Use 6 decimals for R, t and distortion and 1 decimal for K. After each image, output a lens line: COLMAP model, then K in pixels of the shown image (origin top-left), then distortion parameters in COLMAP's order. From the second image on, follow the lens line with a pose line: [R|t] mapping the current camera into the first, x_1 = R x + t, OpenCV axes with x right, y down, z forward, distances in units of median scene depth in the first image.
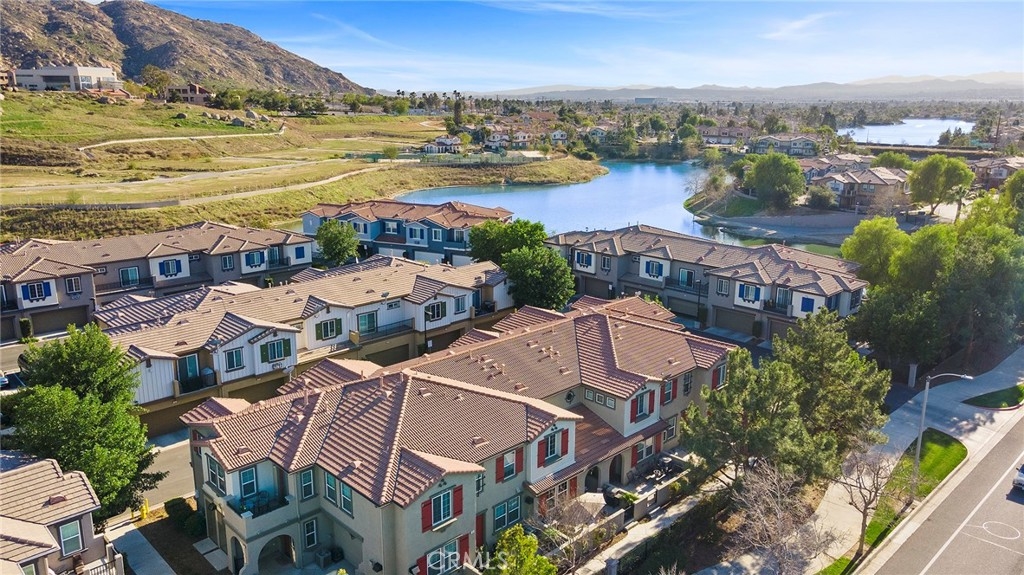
lens RADIAL K [[737.7, 0, 512.0], [0, 737.7, 287.5], [0, 0, 1]] dist [0.044385, 0.004165]
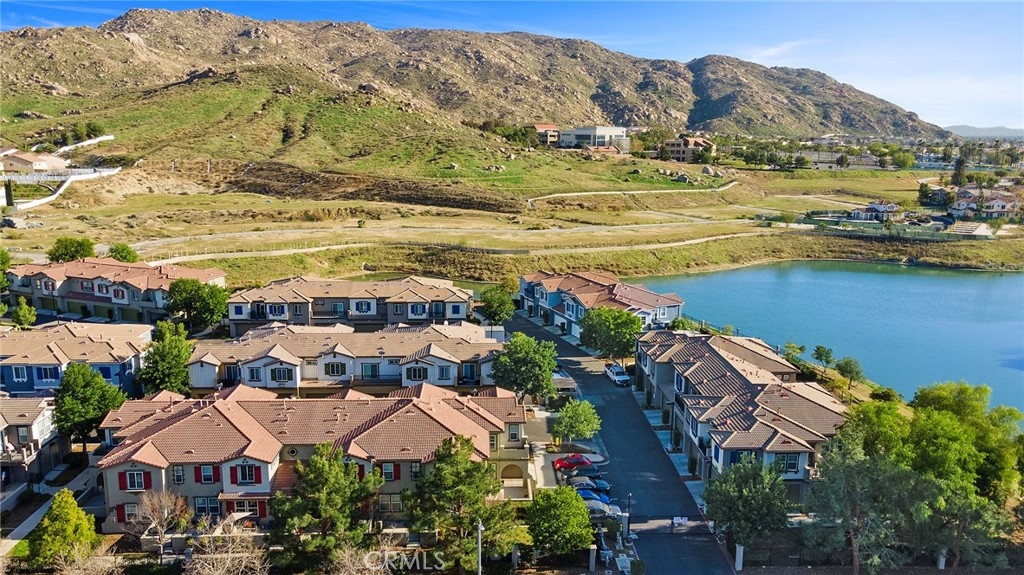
lens RADIAL K [[737.7, 0, 512.0], [0, 737.7, 287.5], [0, 0, 1]] dist [0.044385, 0.004165]
pose [[0.745975, 0.138965, -0.651314, 0.218643], [-0.171915, 0.985022, 0.013264, -0.042043], [0.643402, 0.102076, 0.758693, 0.028675]]
